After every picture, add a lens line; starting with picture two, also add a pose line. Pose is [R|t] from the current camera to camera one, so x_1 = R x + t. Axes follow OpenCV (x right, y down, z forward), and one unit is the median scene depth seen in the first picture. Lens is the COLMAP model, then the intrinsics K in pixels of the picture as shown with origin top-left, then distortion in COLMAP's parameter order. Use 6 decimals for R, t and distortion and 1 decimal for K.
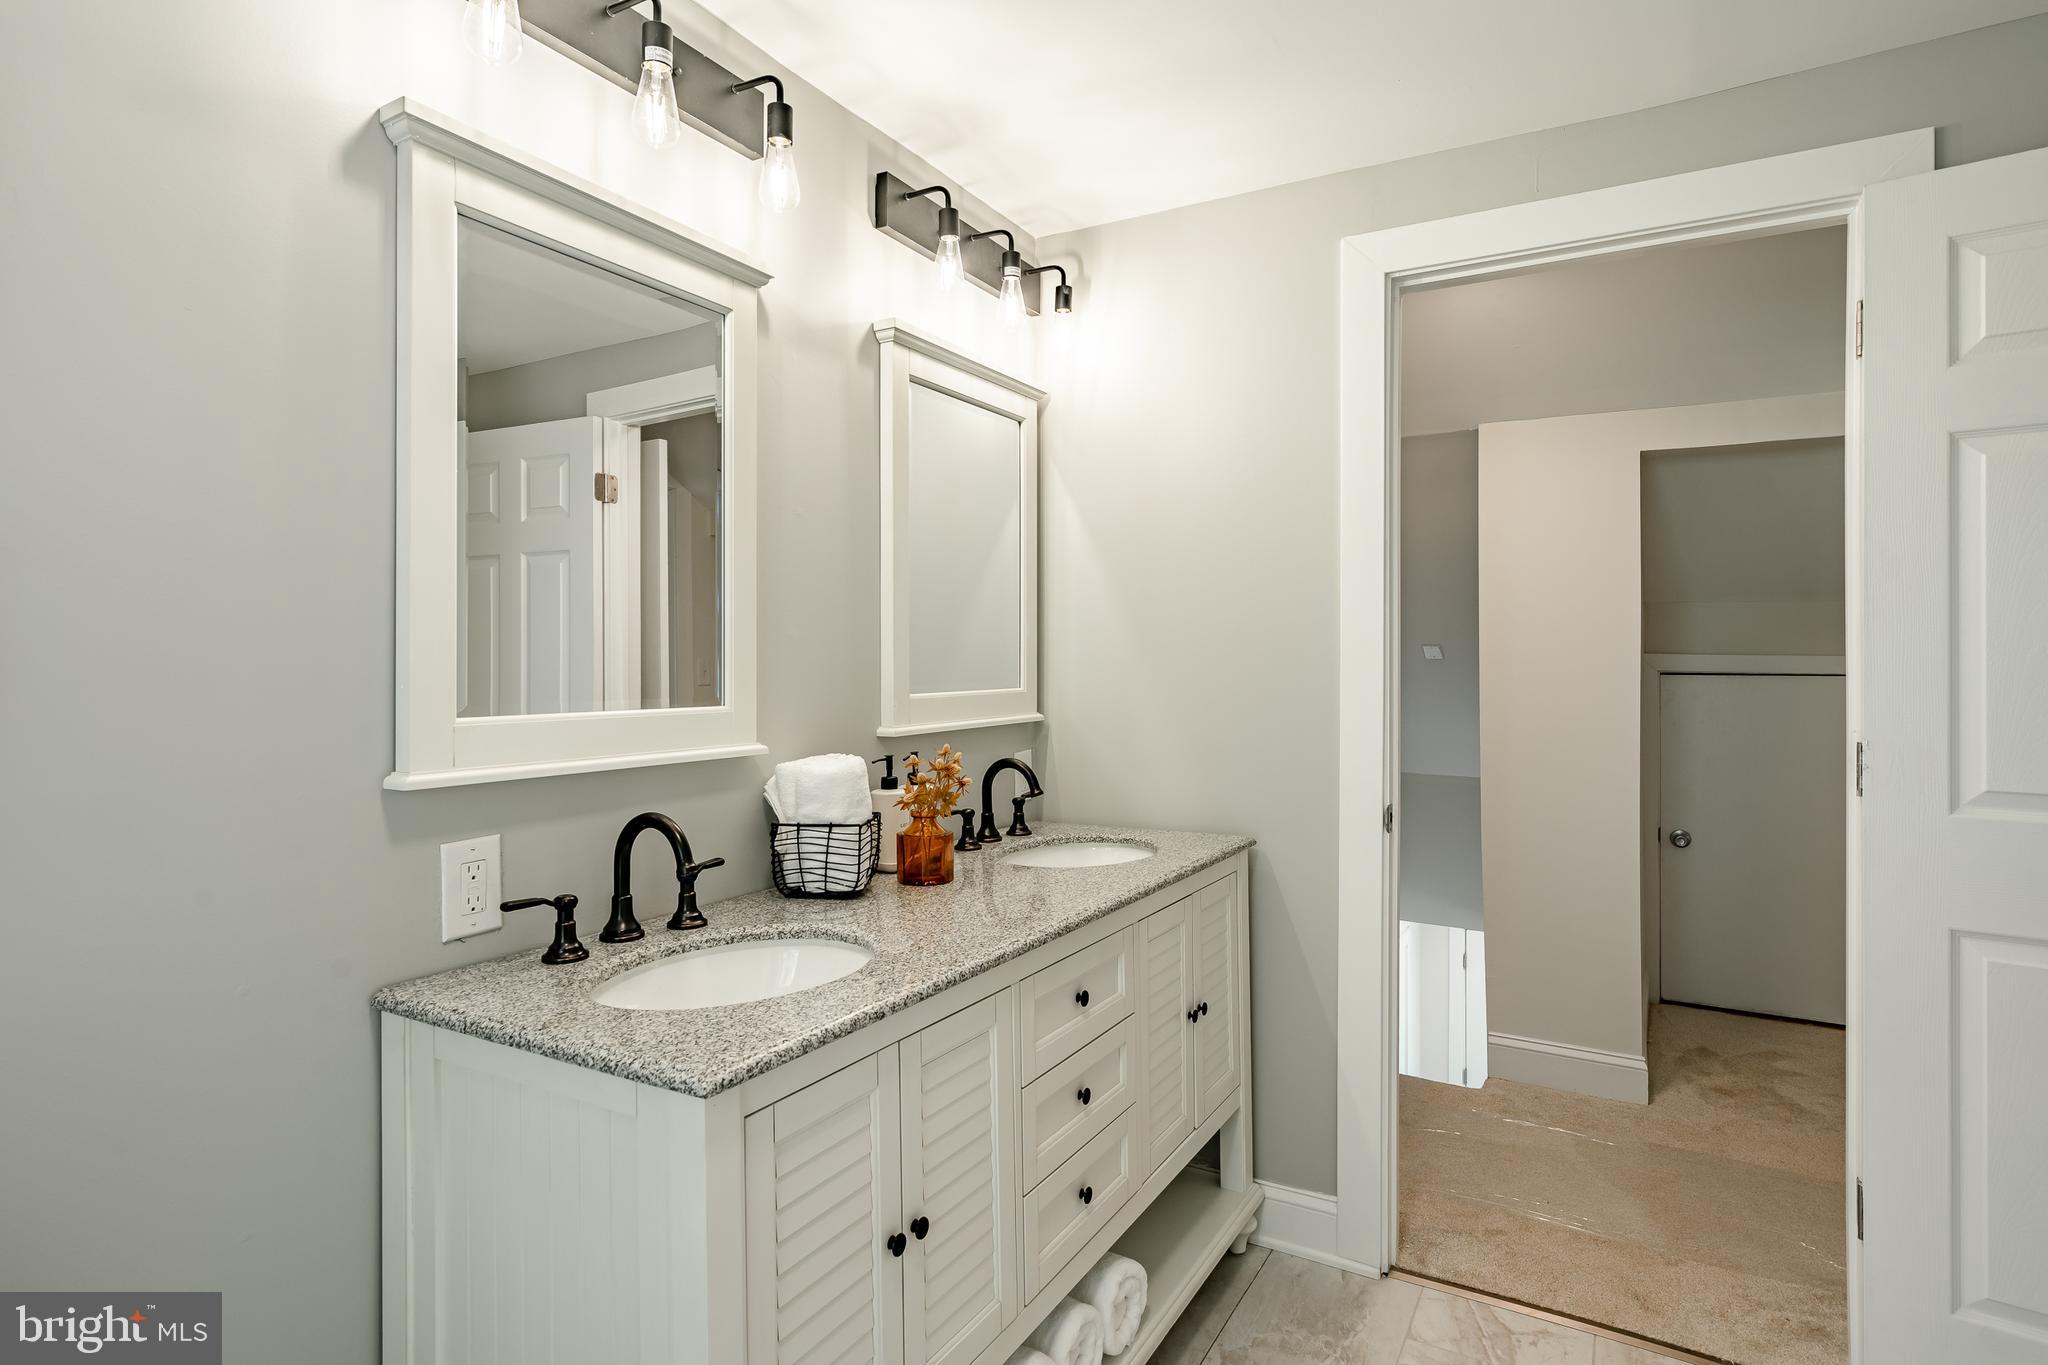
lens RADIAL K [[1031.8, 0, 1019.5], [0, 1031.8, 667.5], [0, 0, 1]] dist [-0.001990, 0.000002]
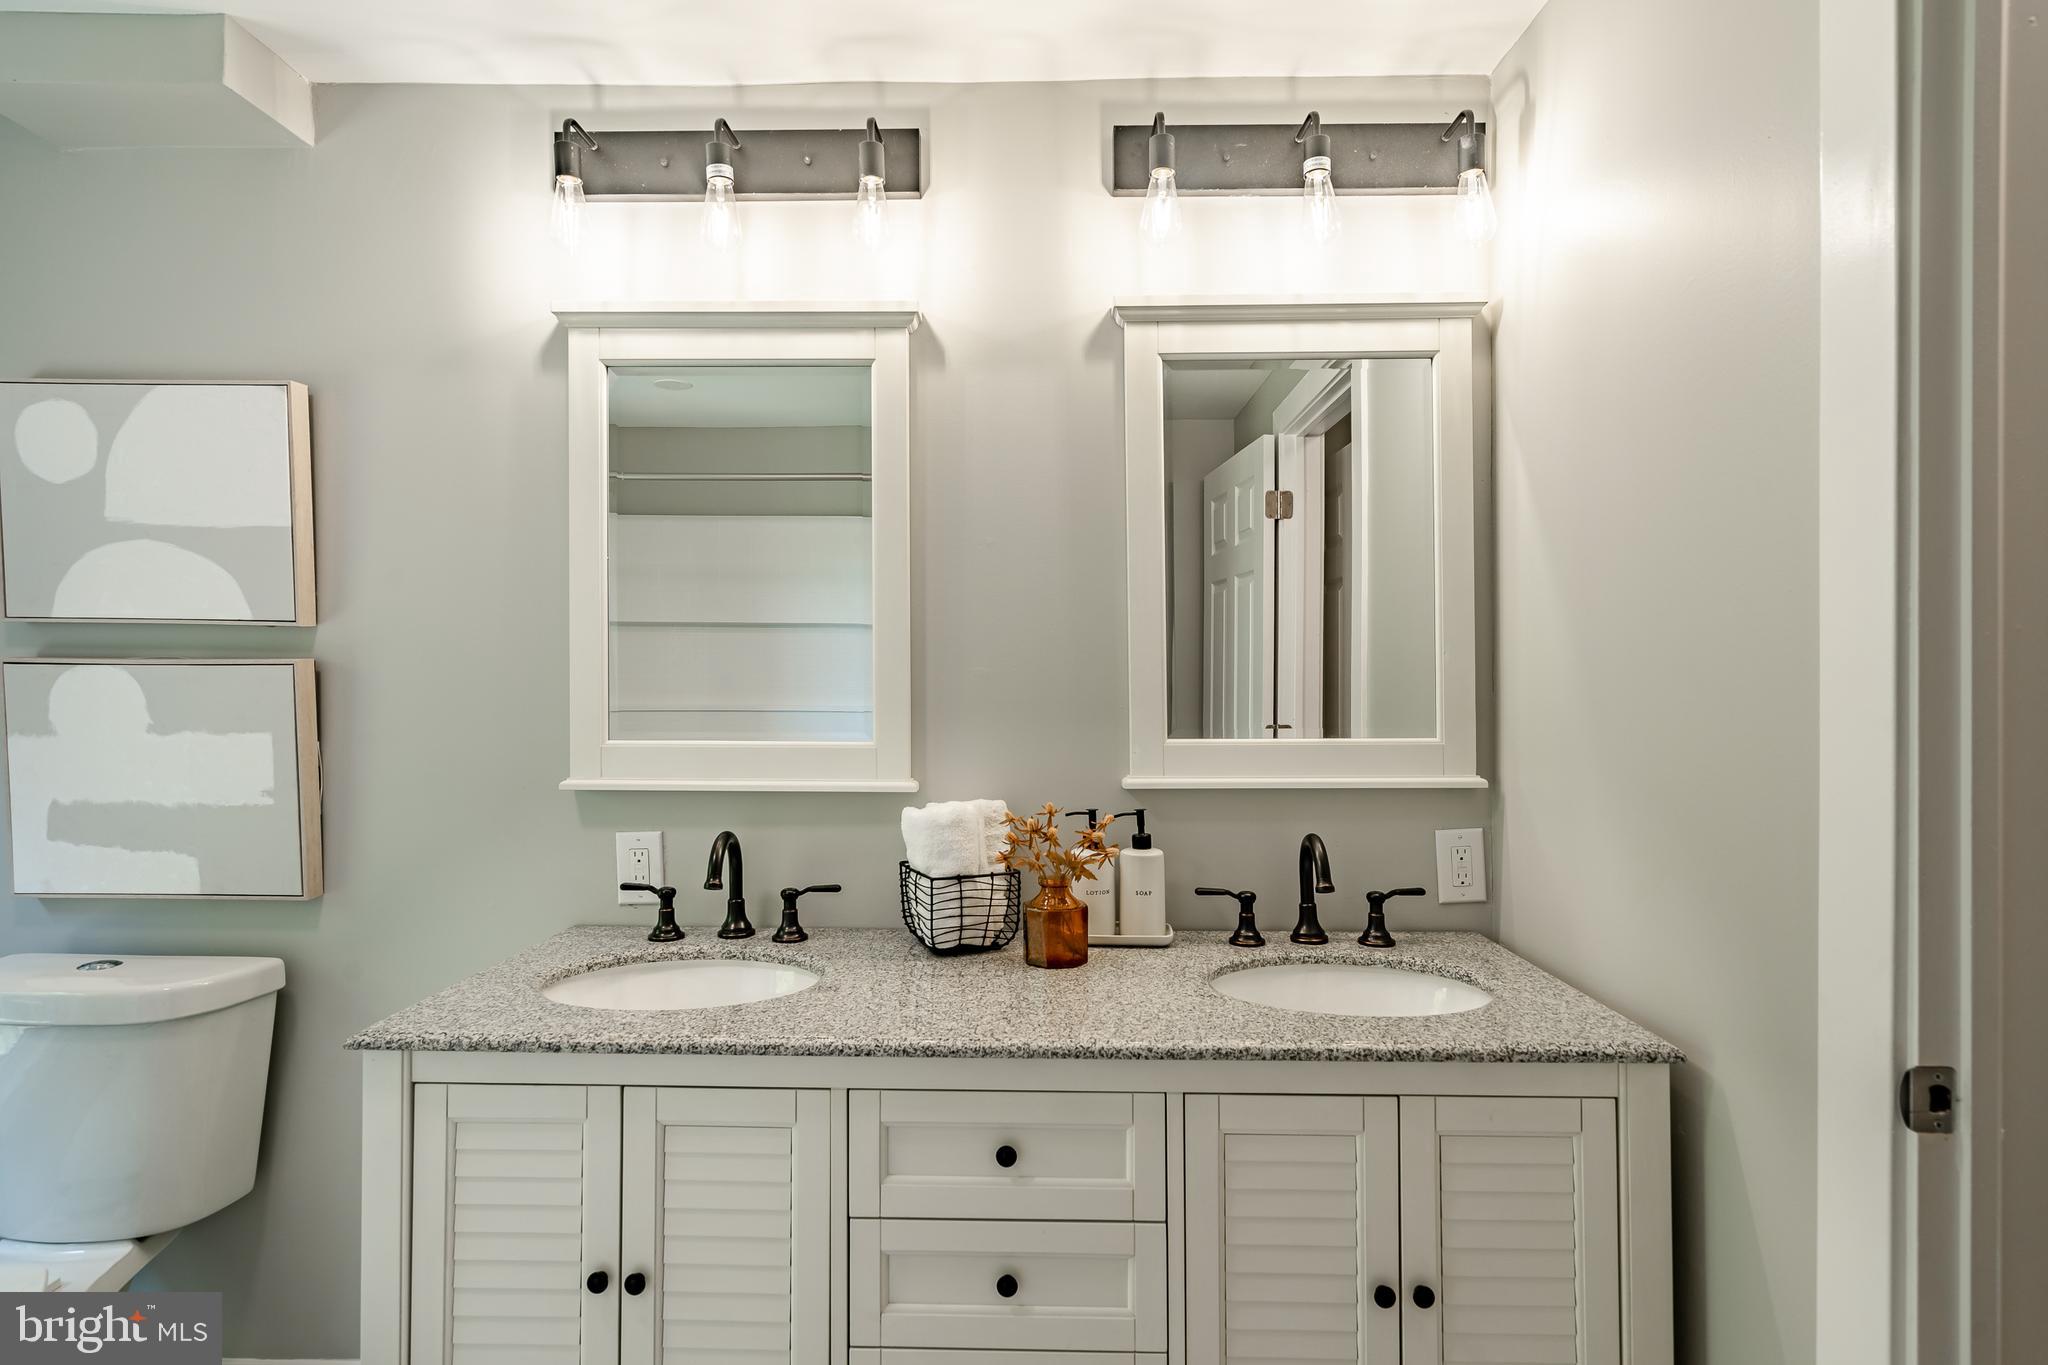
lens RADIAL K [[1046.1, 0, 1024.0], [0, 1046.1, 682.5], [0, 0, 1]] dist [0.001392, 0.000739]
pose [[0.500918, 0.012284, -0.865408, 0.710644], [-0.005193, 0.999924, 0.011187, -0.035345], [0.865479, -0.001109, 0.500944, 0.608401]]
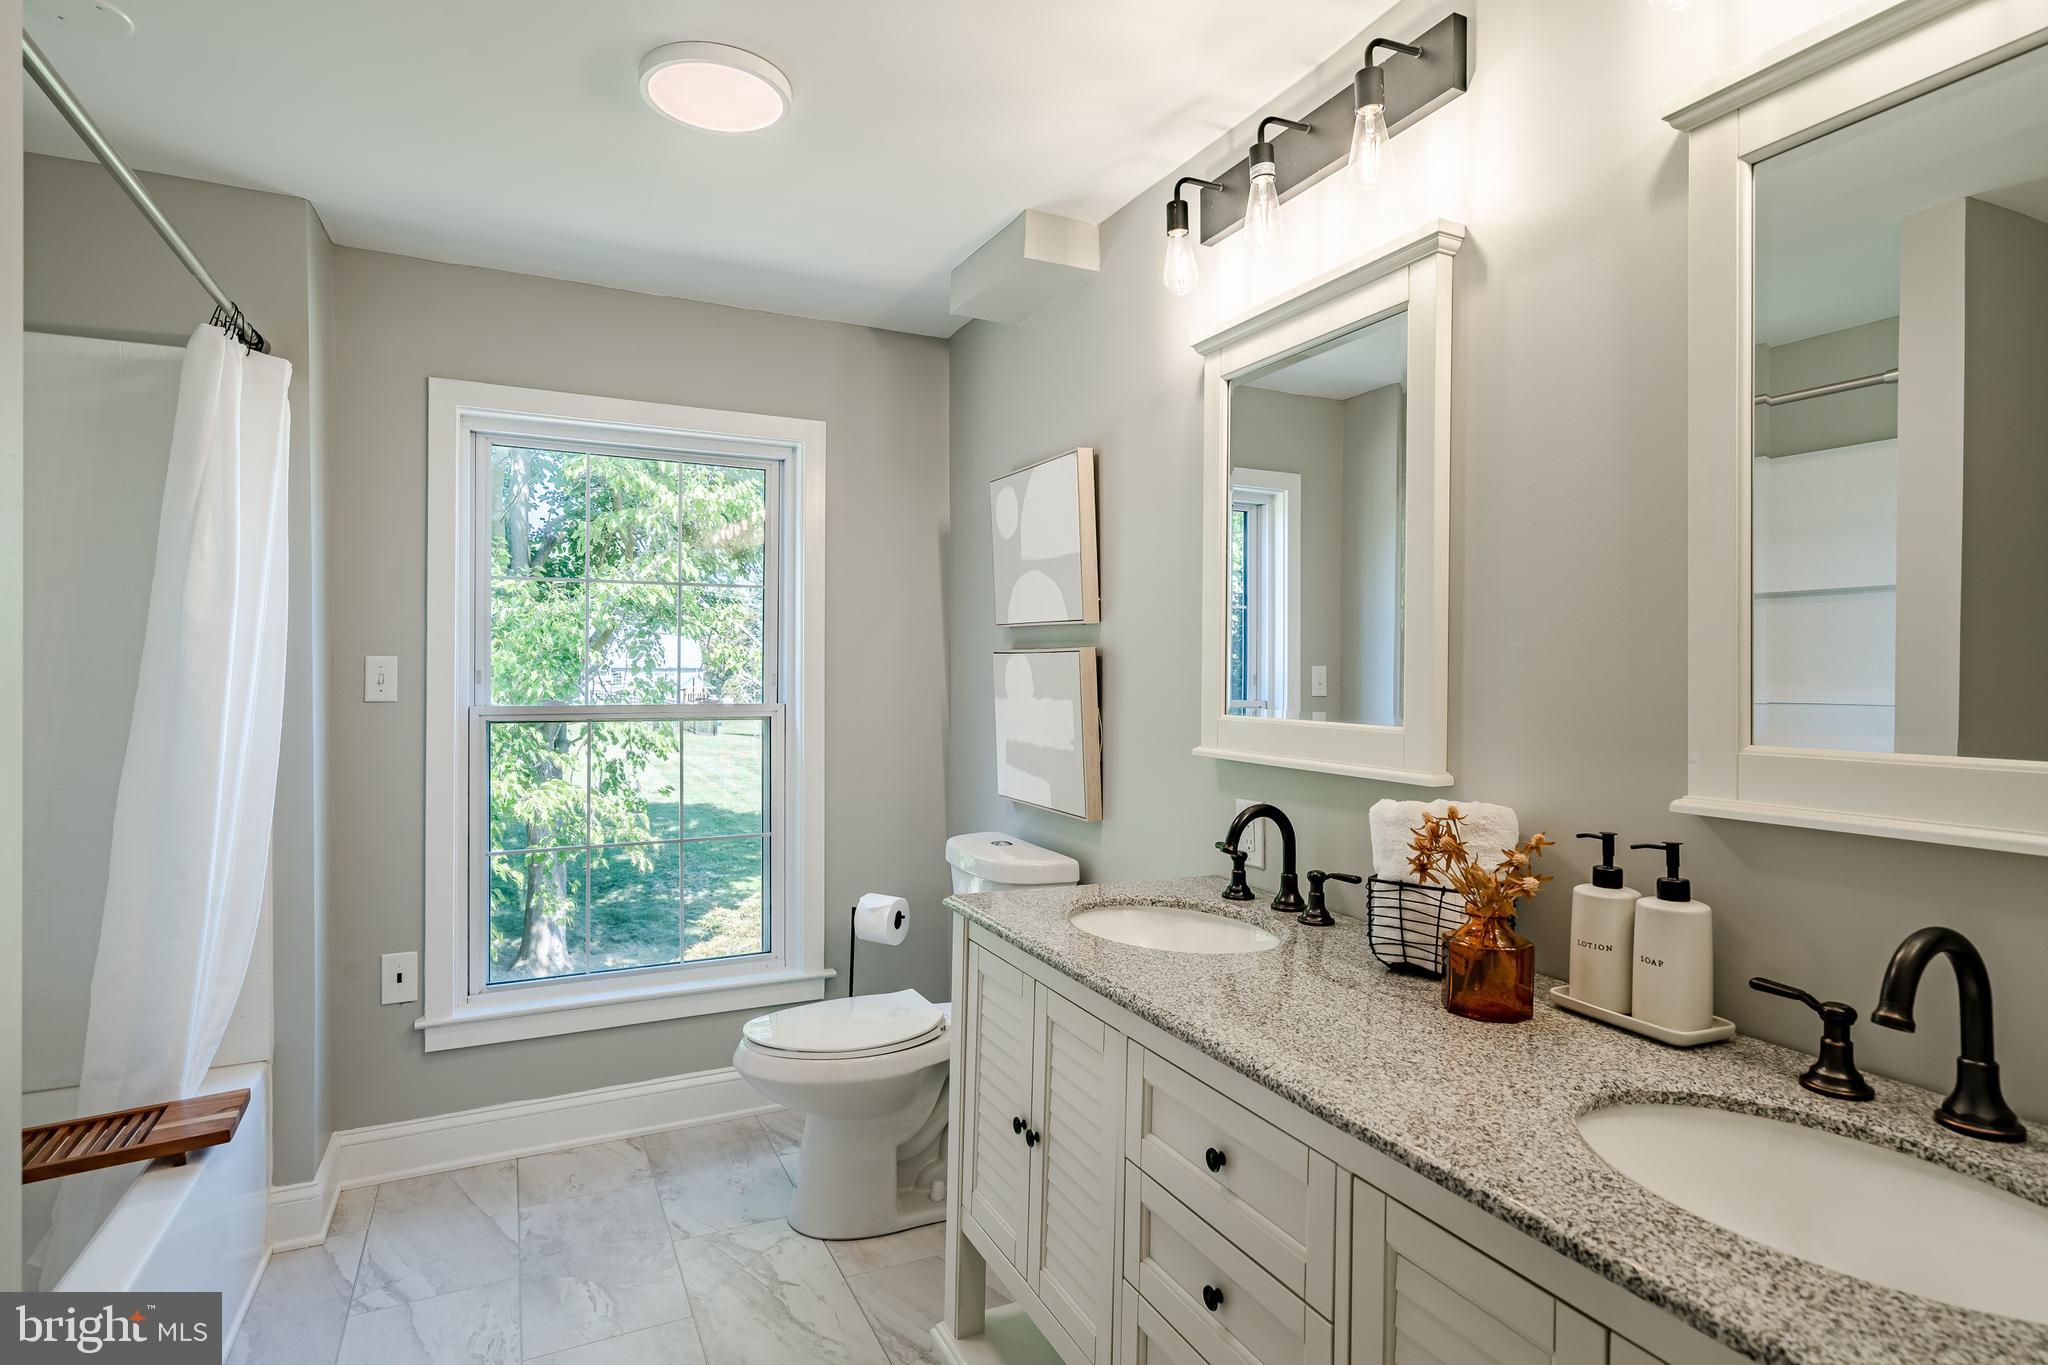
lens RADIAL K [[1053.9, 0, 1015.2], [0, 1053.9, 690.2], [0, 0, 1]] dist [0.002078, 0.000643]
pose [[-0.549826, 0.016192, -0.835122, 0.715356], [-0.005044, 0.999729, 0.022705, -0.016232], [0.835264, 0.016696, -0.549595, 1.240085]]
